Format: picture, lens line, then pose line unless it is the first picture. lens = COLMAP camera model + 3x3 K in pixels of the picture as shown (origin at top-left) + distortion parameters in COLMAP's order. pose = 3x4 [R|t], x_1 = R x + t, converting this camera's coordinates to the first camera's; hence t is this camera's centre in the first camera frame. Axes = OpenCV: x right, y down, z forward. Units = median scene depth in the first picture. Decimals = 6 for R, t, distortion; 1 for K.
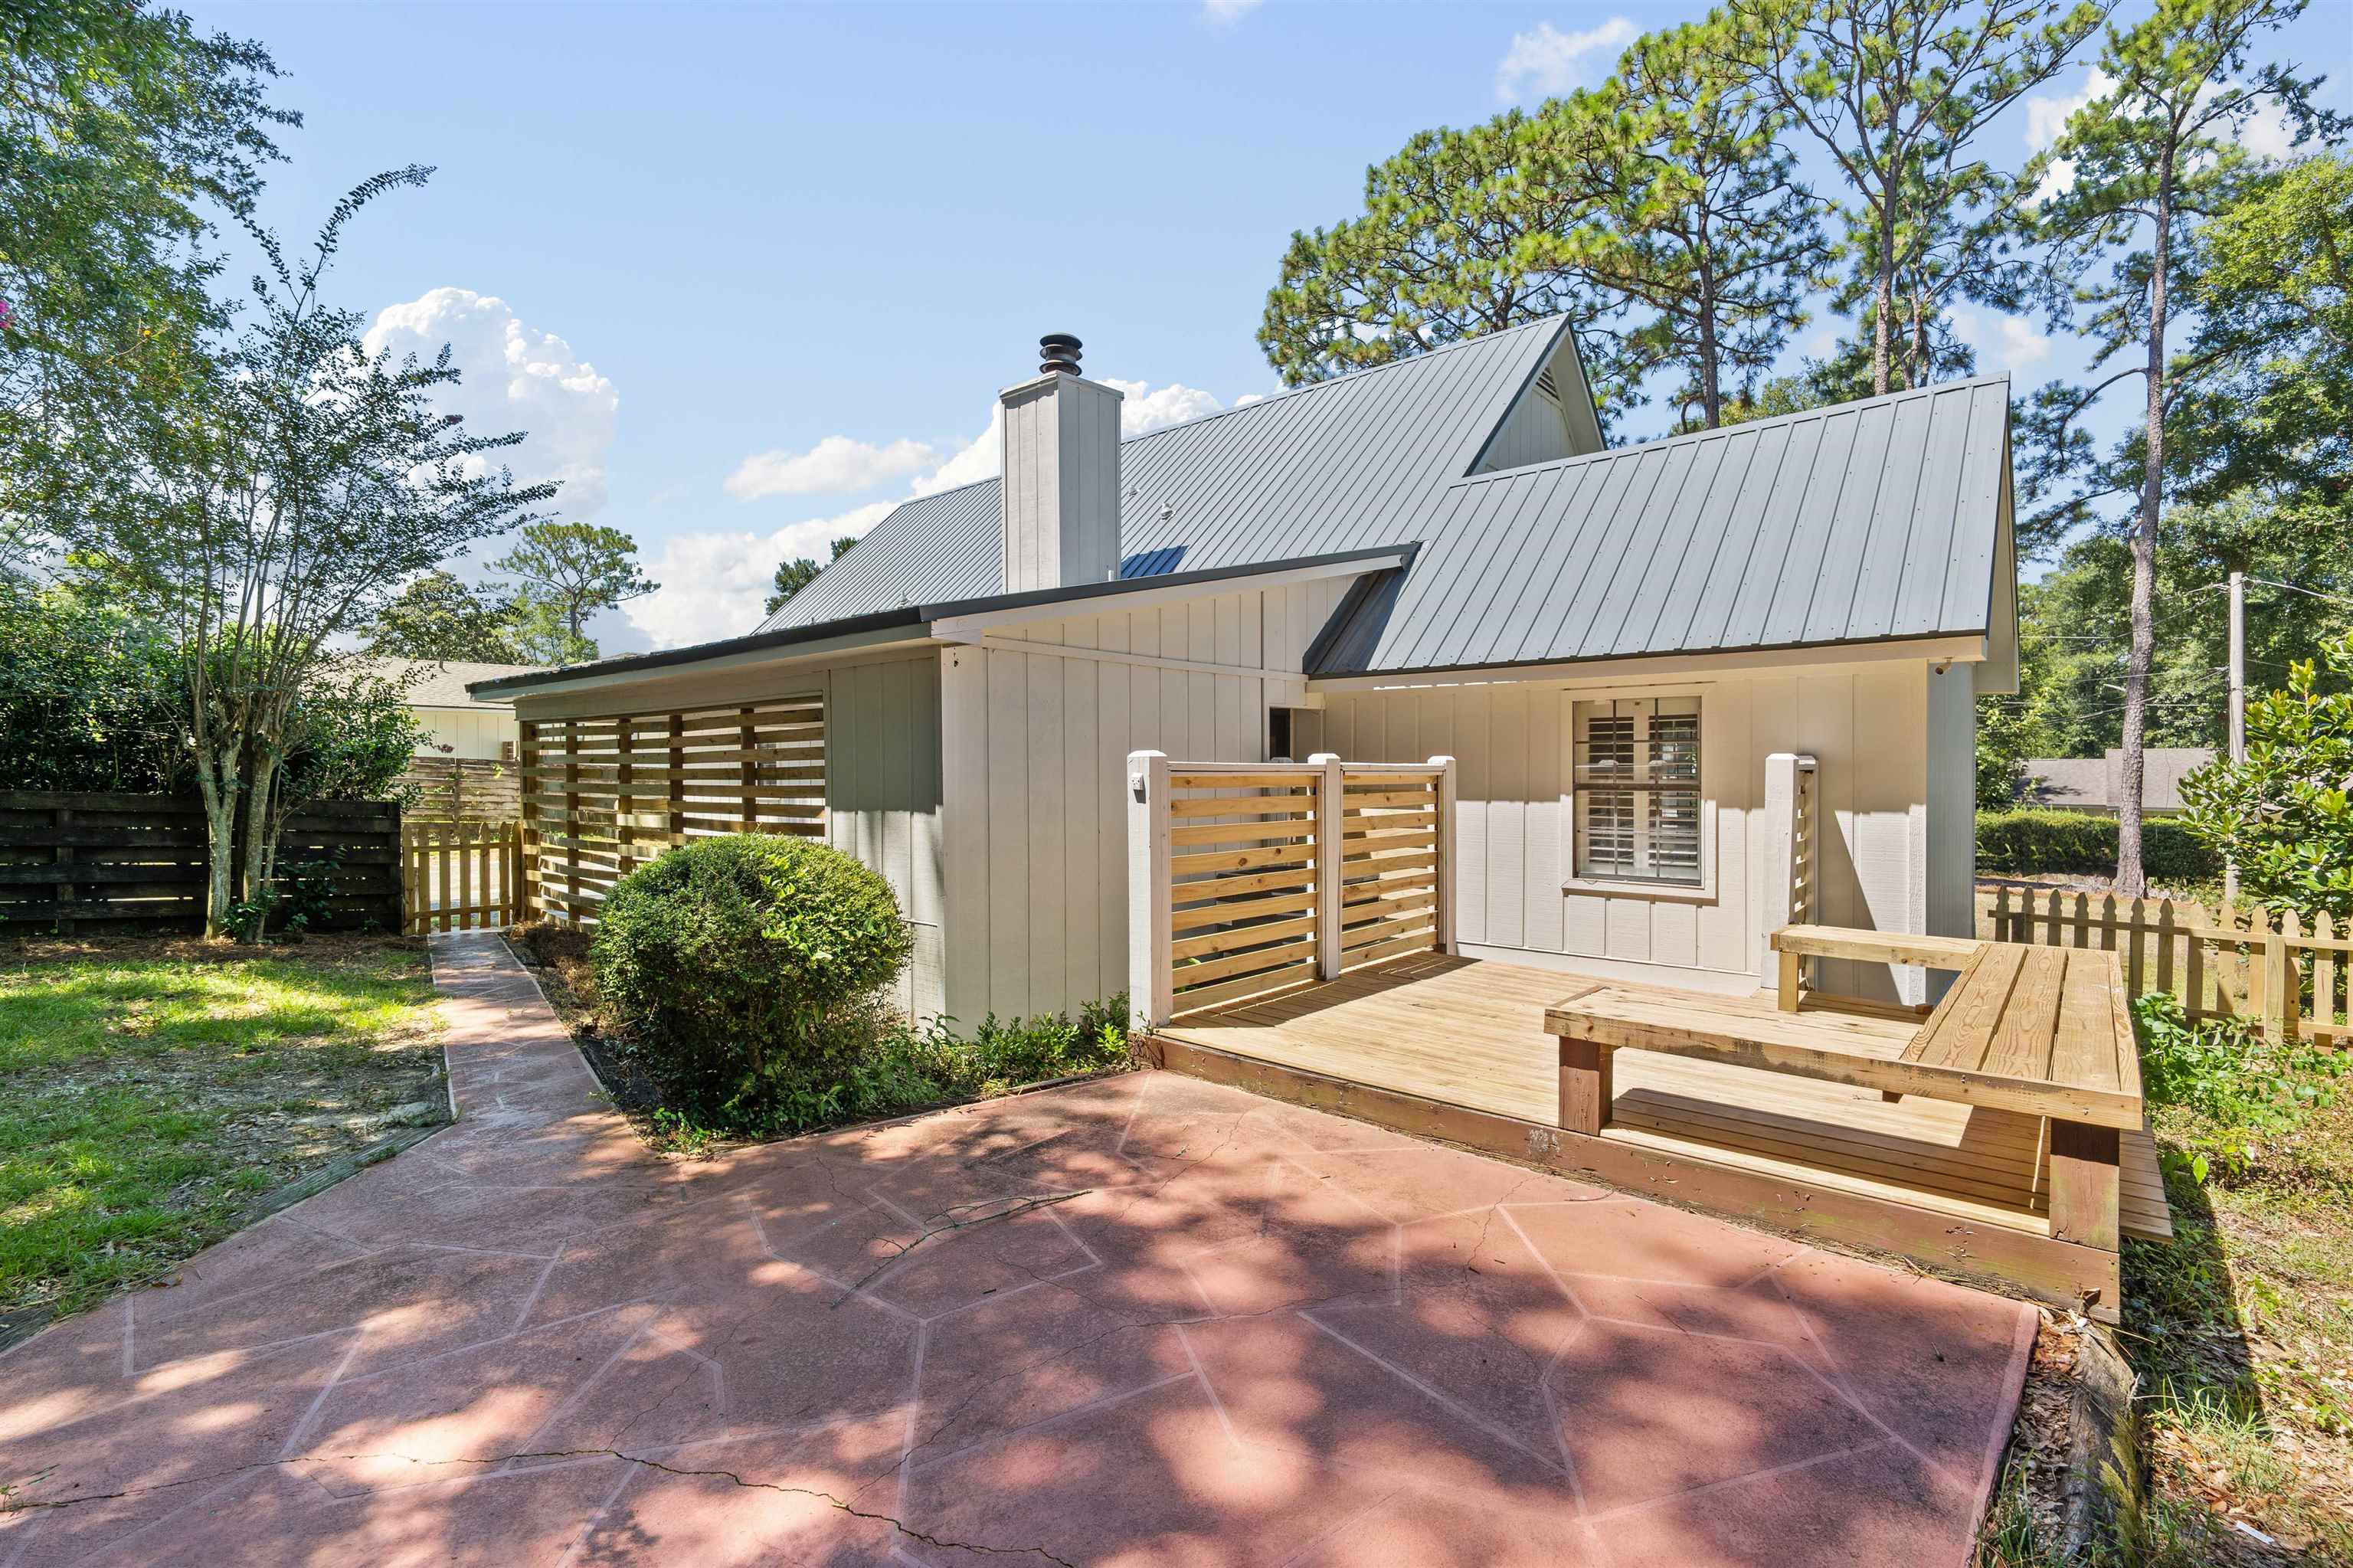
lens RADIAL K [[1033.7, 0, 1177.5], [0, 1033.7, 792.2], [0, 0, 1]] dist [-0.004580, 0.000086]
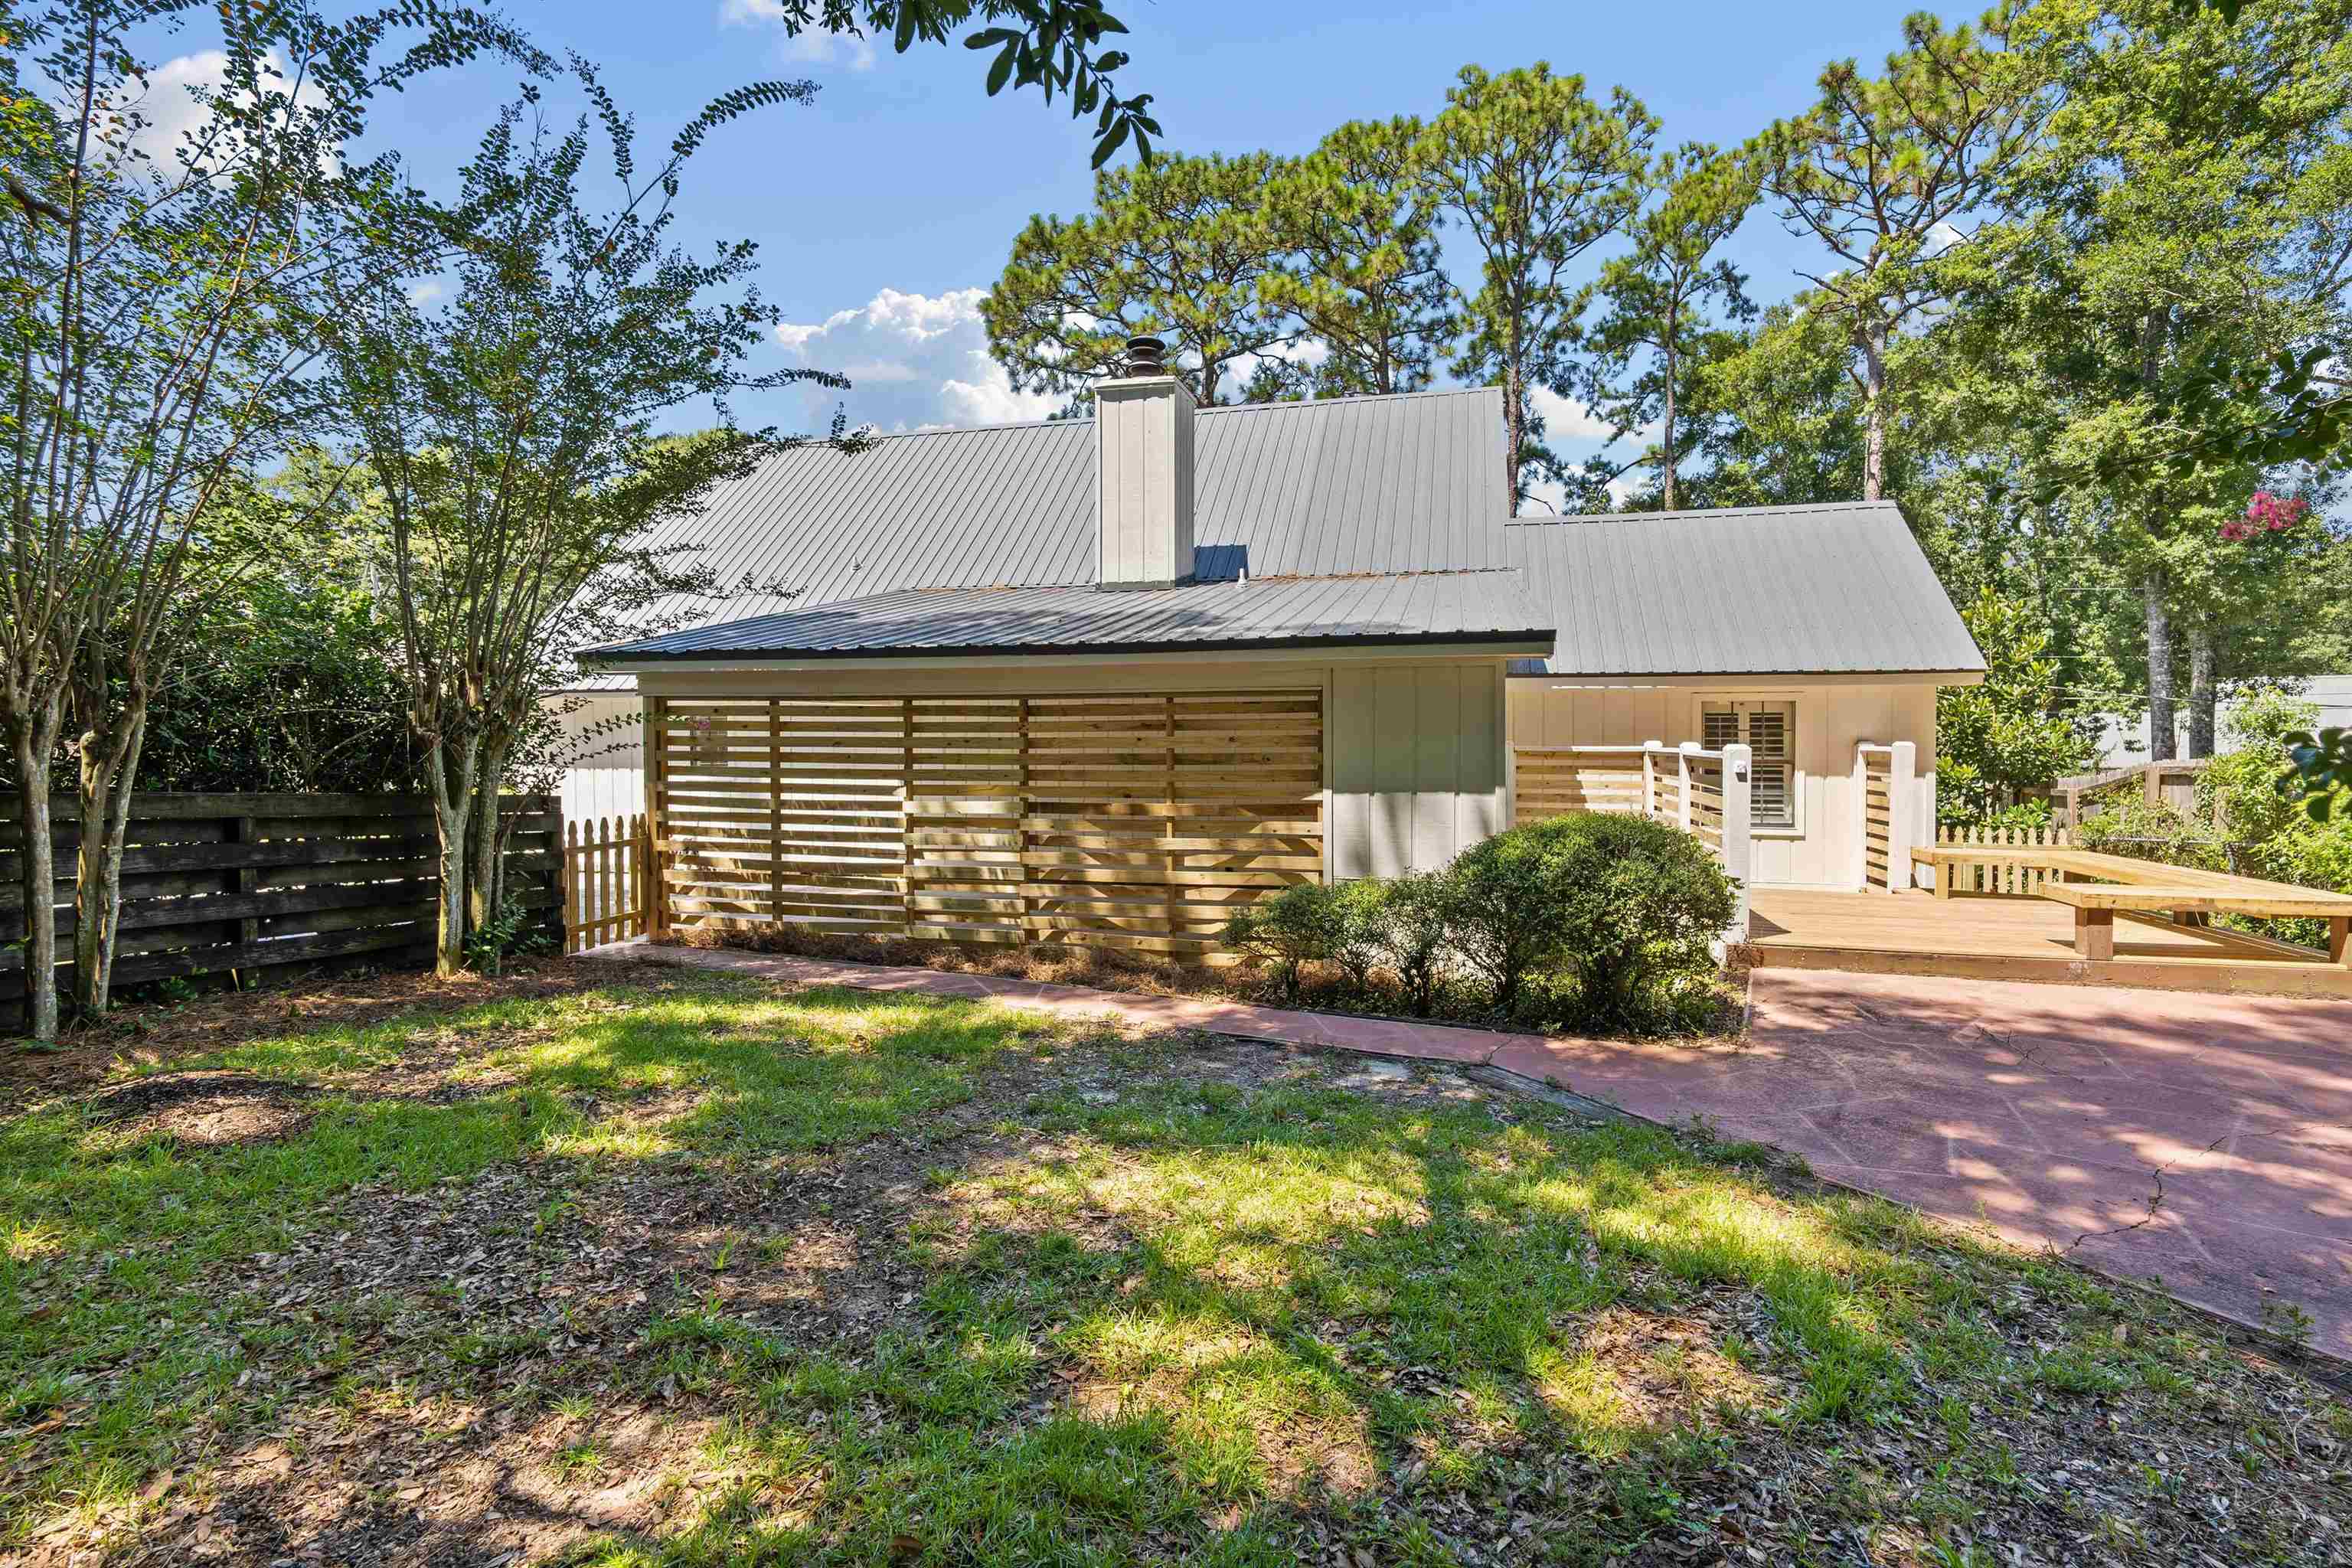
lens RADIAL K [[1033.2, 0, 1180.7], [0, 1033.2, 763.9], [0, 0, 1]] dist [-0.004580, 0.000086]
pose [[0.894887, -0.013739, 0.446082, -0.298925], [0.009680, 0.999888, 0.011377, -0.008756], [-0.446188, -0.005863, 0.894920, 0.015751]]
